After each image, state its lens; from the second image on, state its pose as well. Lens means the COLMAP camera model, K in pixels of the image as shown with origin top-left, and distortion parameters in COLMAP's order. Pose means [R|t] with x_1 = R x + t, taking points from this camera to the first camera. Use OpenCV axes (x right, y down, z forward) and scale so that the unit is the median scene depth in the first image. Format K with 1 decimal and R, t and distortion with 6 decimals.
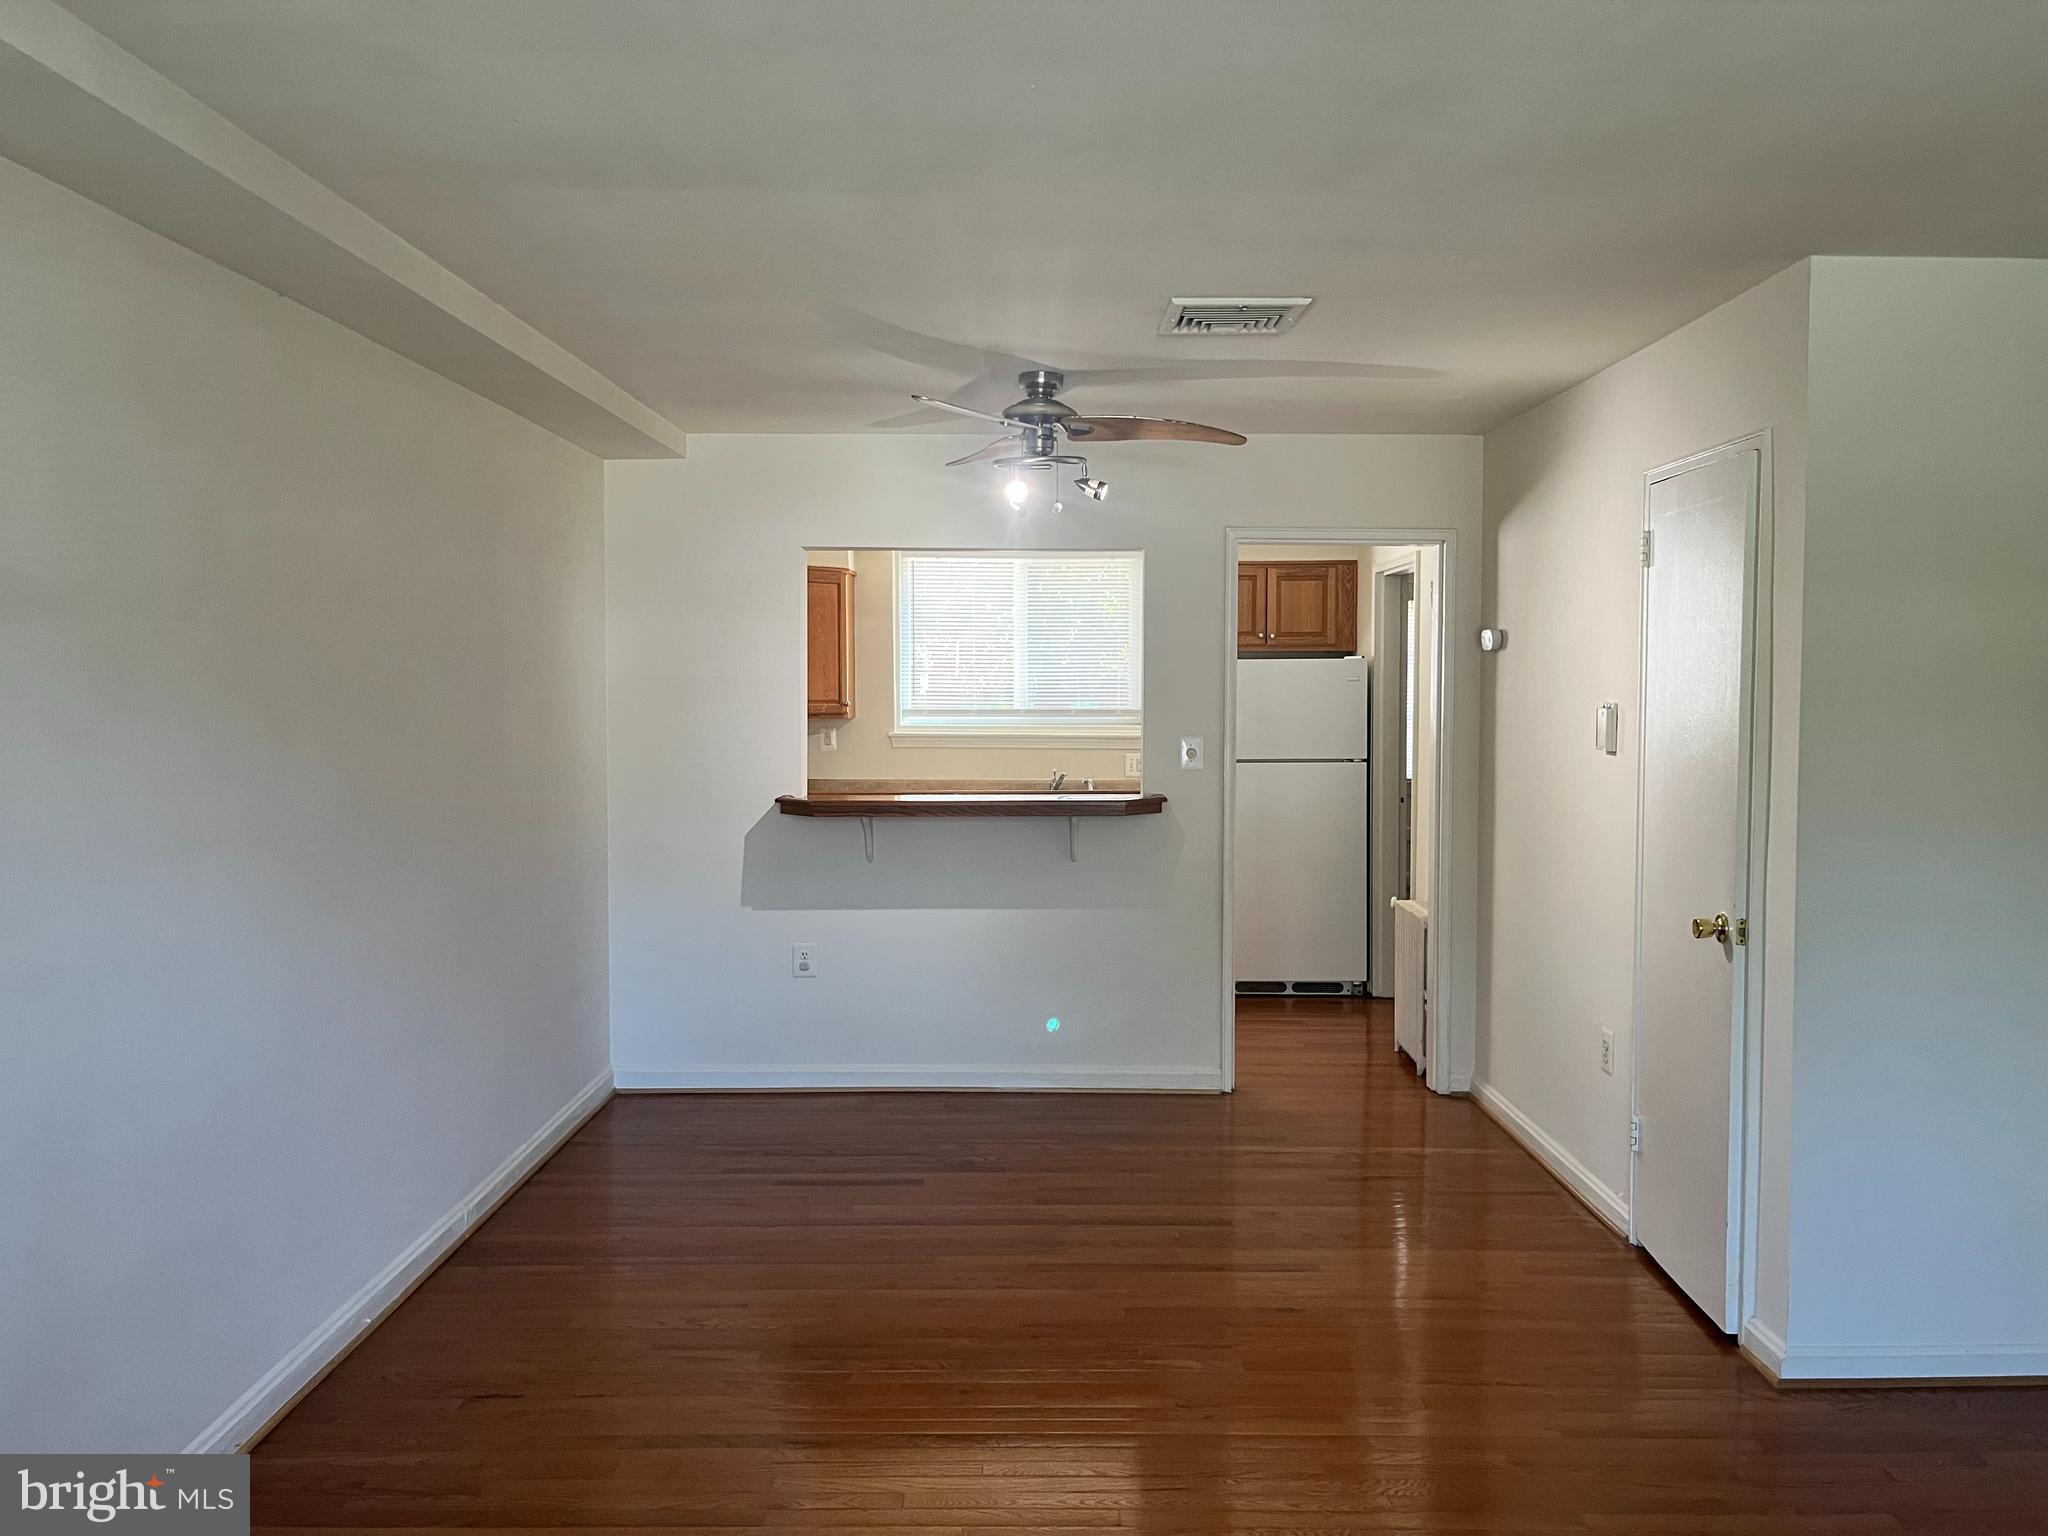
lens RADIAL K [[1525.0, 0, 1031.3], [0, 1525.0, 758.2], [0, 0, 1]] dist [0.001438, -0.002615]
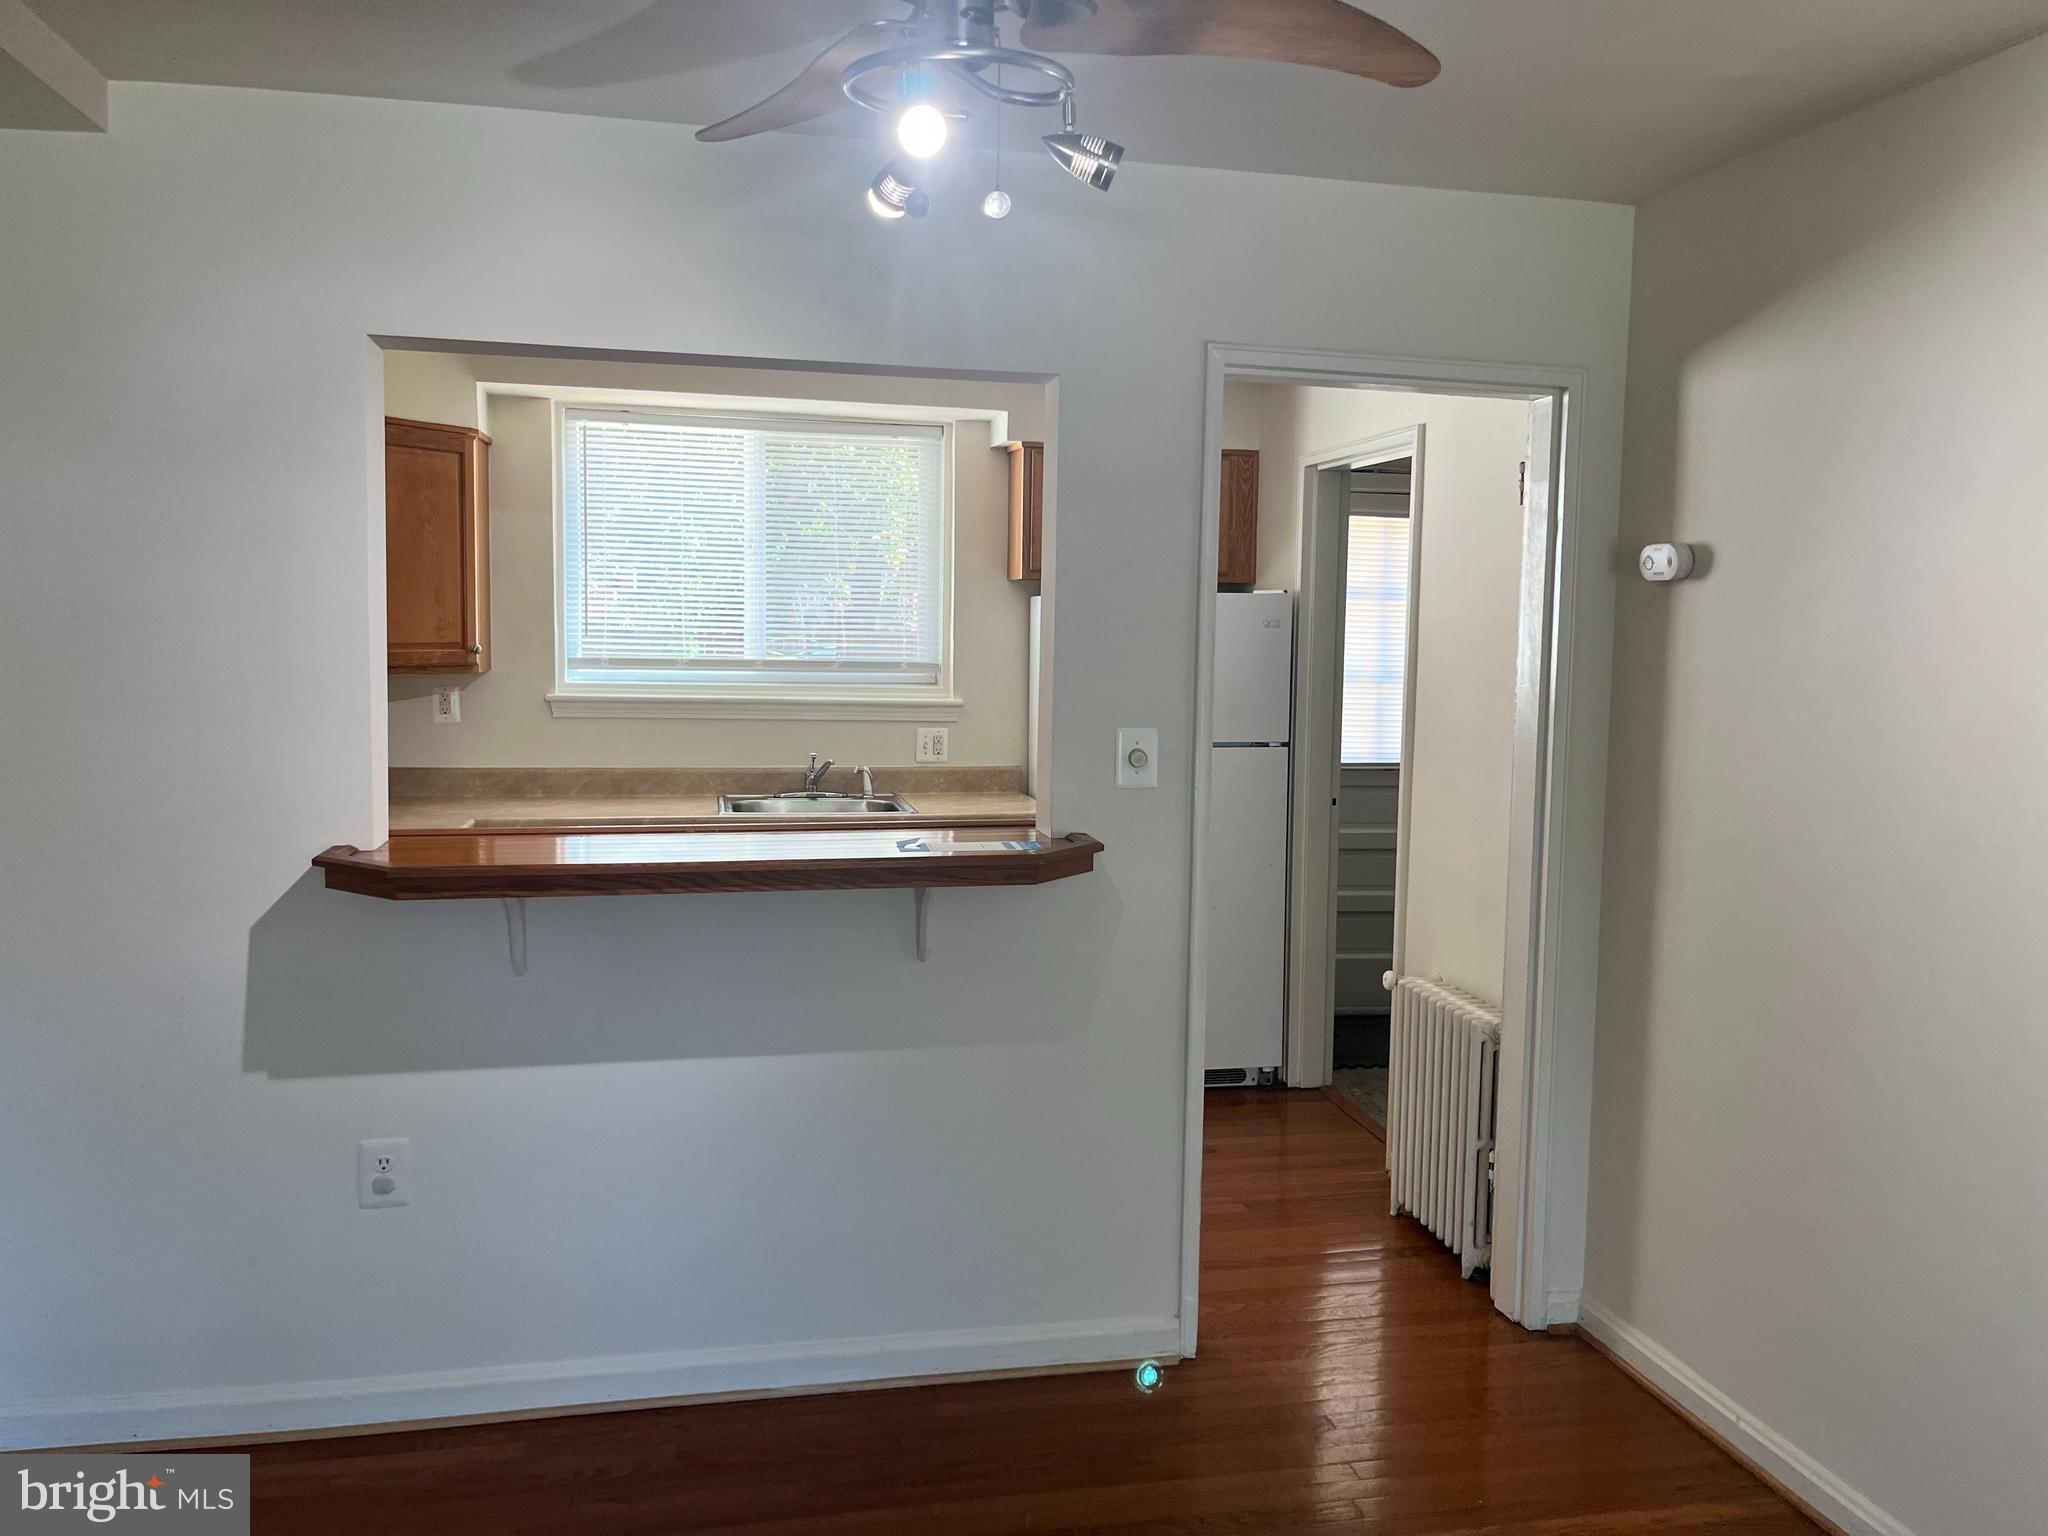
lens RADIAL K [[1525.0, 0, 1031.3], [0, 1525.0, 758.2], [0, 0, 1]] dist [0.001438, -0.002615]
pose [[0.975469, -0.002506, 0.220122, -0.039400], [-0.006654, 0.999143, 0.040863, -0.019035], [-0.220035, -0.041325, 0.974616, 0.361444]]
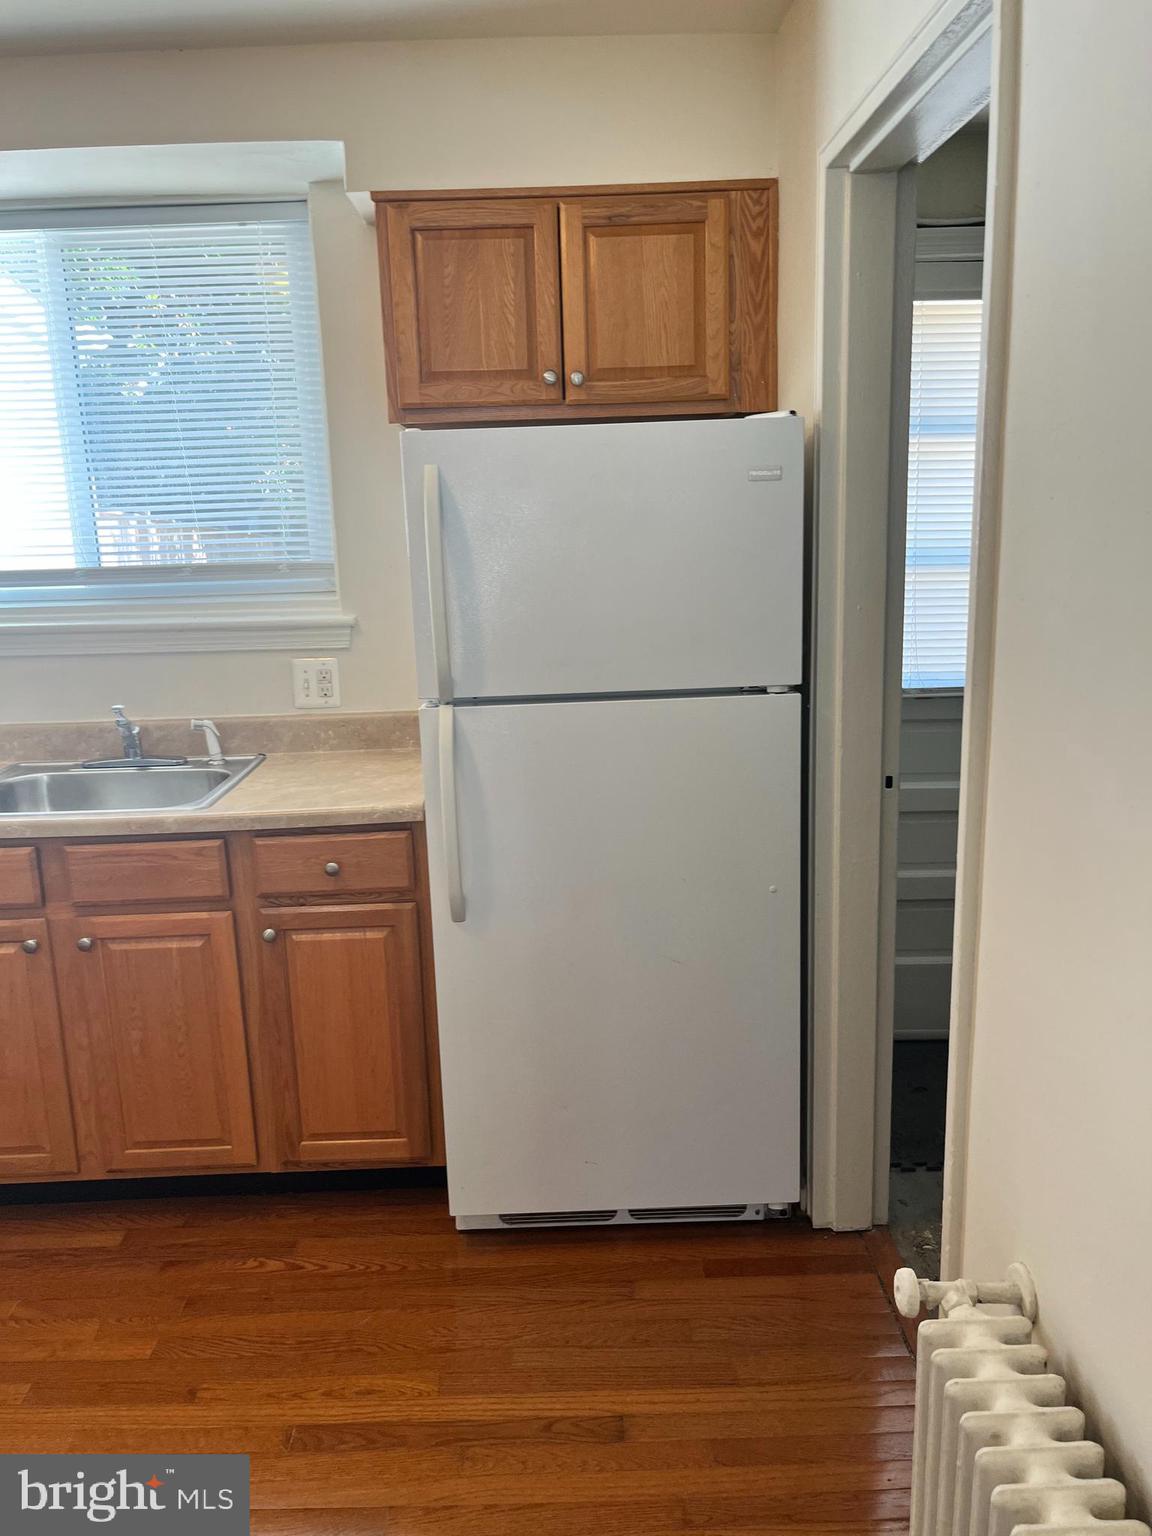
lens RADIAL K [[1143.8, 0, 581.1], [0, 1143.8, 775.1], [0, 0, 1]] dist [0.001438, -0.002615]
pose [[0.998752, -0.038962, 0.031244, 0.152099], [0.032806, 0.983524, 0.177779, -0.030106], [-0.037656, -0.176532, 0.983574, 0.702910]]
